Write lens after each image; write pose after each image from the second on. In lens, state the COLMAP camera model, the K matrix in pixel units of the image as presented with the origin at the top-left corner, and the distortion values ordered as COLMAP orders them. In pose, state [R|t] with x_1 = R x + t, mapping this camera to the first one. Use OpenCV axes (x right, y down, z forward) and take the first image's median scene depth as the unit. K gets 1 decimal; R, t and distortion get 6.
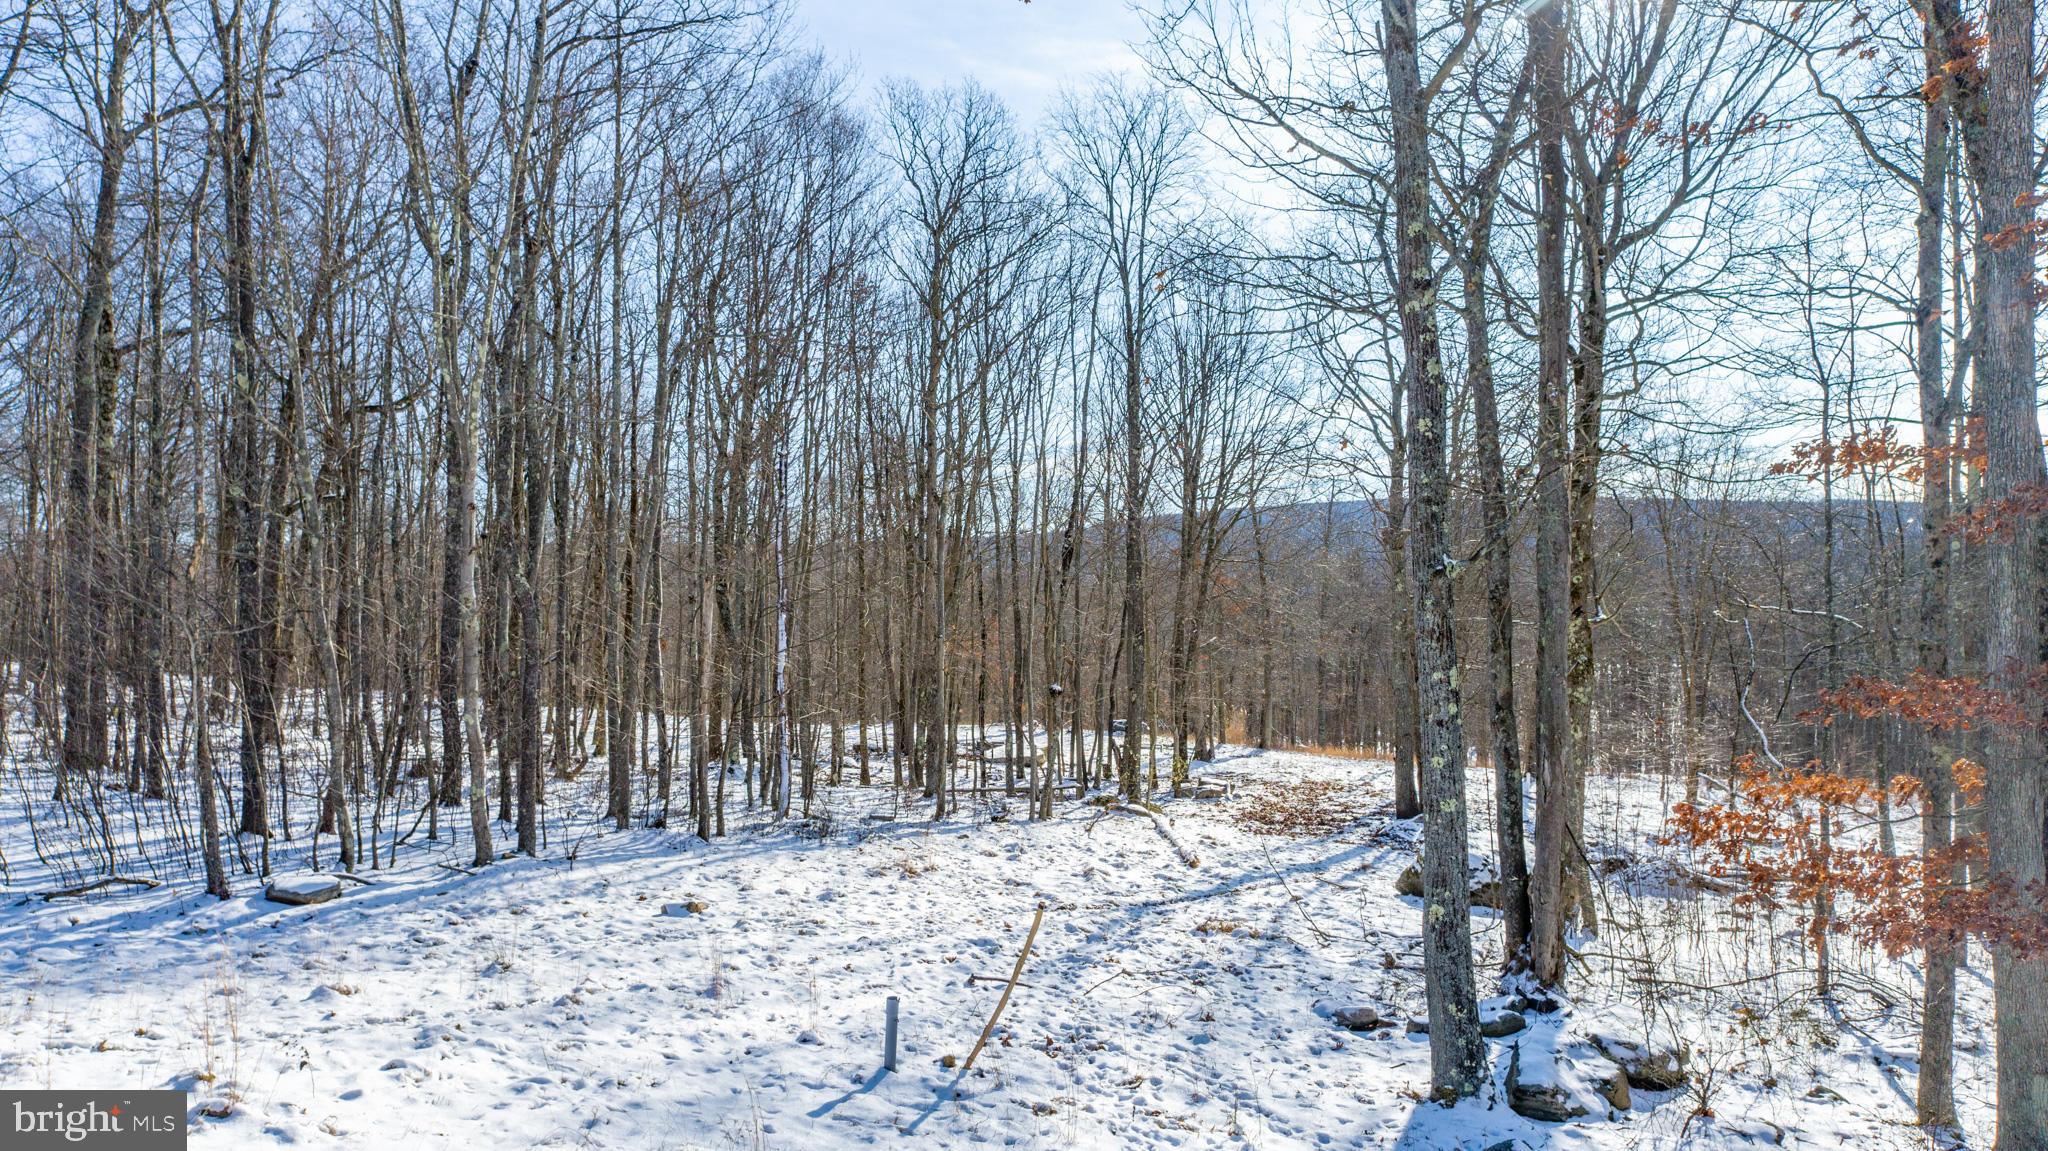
lens RADIAL K [[1379.5, 0, 1024.0], [0, 1379.5, 575.5], [0, 0, 1]] dist [-0.018224, 0.014758]
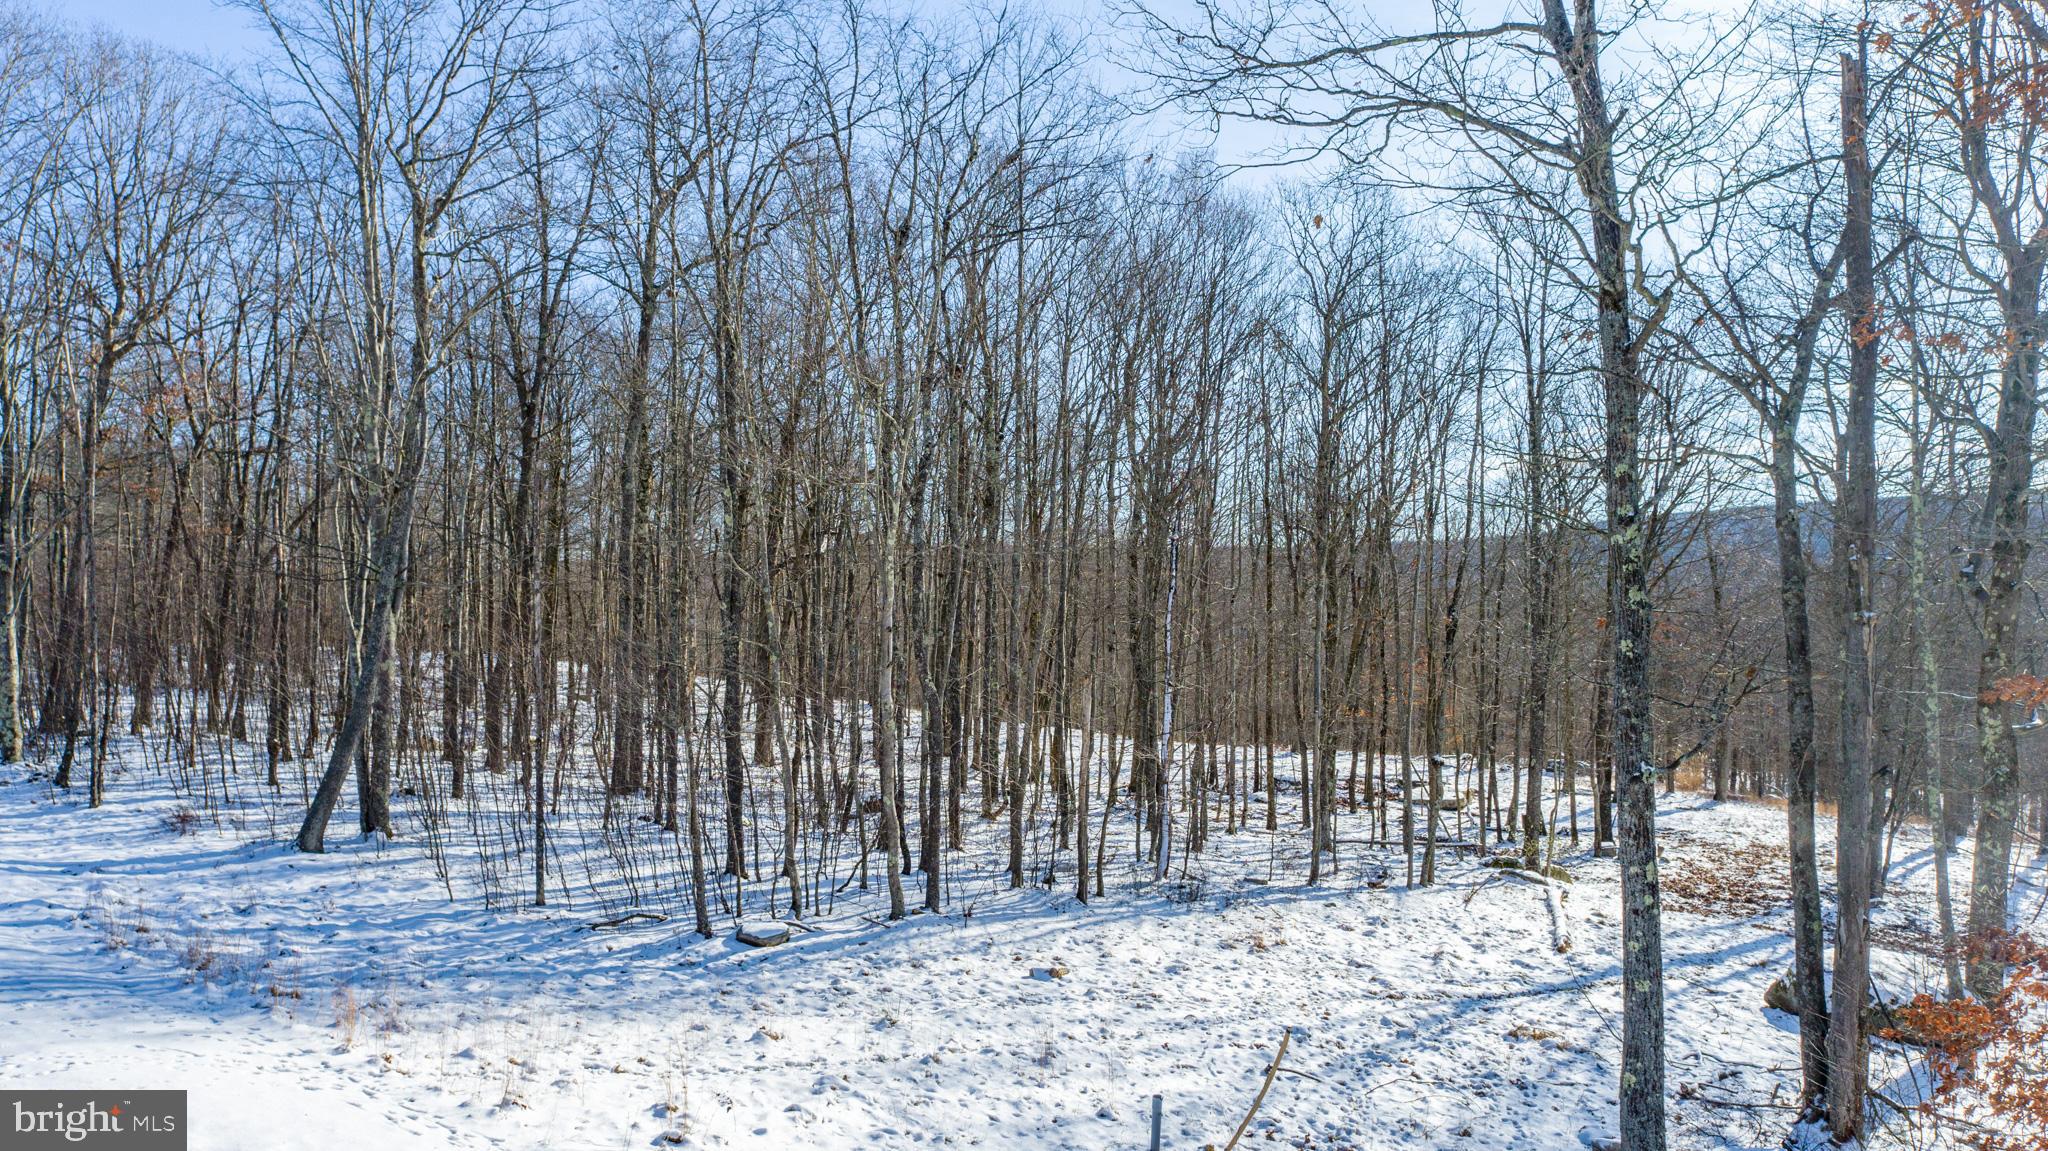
lens RADIAL K [[1379.5, 0, 1024.0], [0, 1379.5, 575.5], [0, 0, 1]] dist [-0.018224, 0.014758]
pose [[0.946939, 0.004616, -0.321379, 0.125693], [-0.005171, 0.999986, -0.000874, -0.110313], [0.321371, 0.002489, 0.946950, -0.152778]]
